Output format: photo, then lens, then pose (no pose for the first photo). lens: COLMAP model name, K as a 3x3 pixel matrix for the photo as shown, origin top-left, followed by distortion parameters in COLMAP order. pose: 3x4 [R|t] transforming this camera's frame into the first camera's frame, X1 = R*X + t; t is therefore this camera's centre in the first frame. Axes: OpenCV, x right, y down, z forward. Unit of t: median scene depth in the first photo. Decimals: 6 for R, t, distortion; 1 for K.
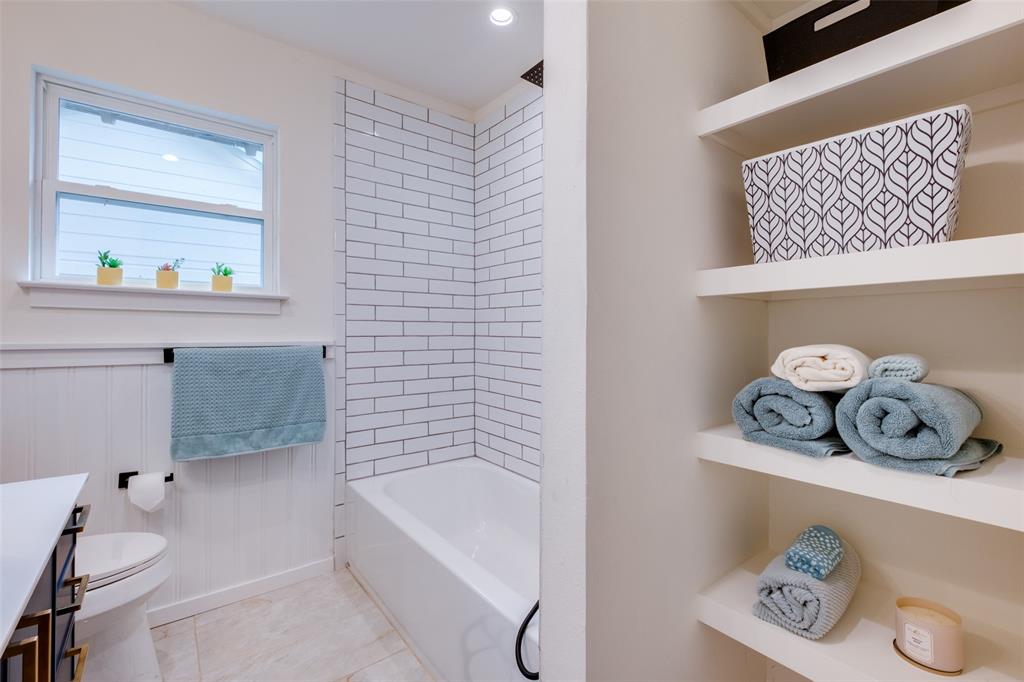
lens RADIAL K [[444.3, 0, 513.8], [0, 444.3, 334.4], [0, 0, 1]] dist [0.000662, -0.003143]
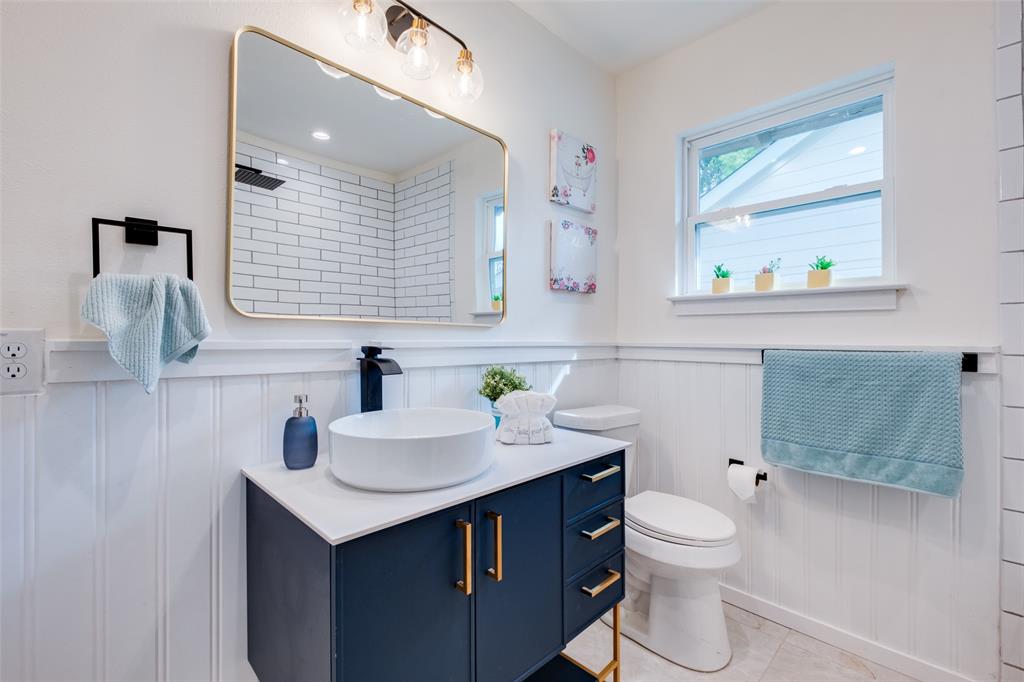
lens RADIAL K [[444.3, 0, 512.7], [0, 444.3, 338.5], [0, 0, 1]] dist [0.000662, -0.003143]
pose [[0.115579, 0.004638, -0.993288, 0.161086], [-0.000449, 0.999989, 0.004617, 0.001240], [0.993298, -0.000087, 0.115579, 0.293696]]
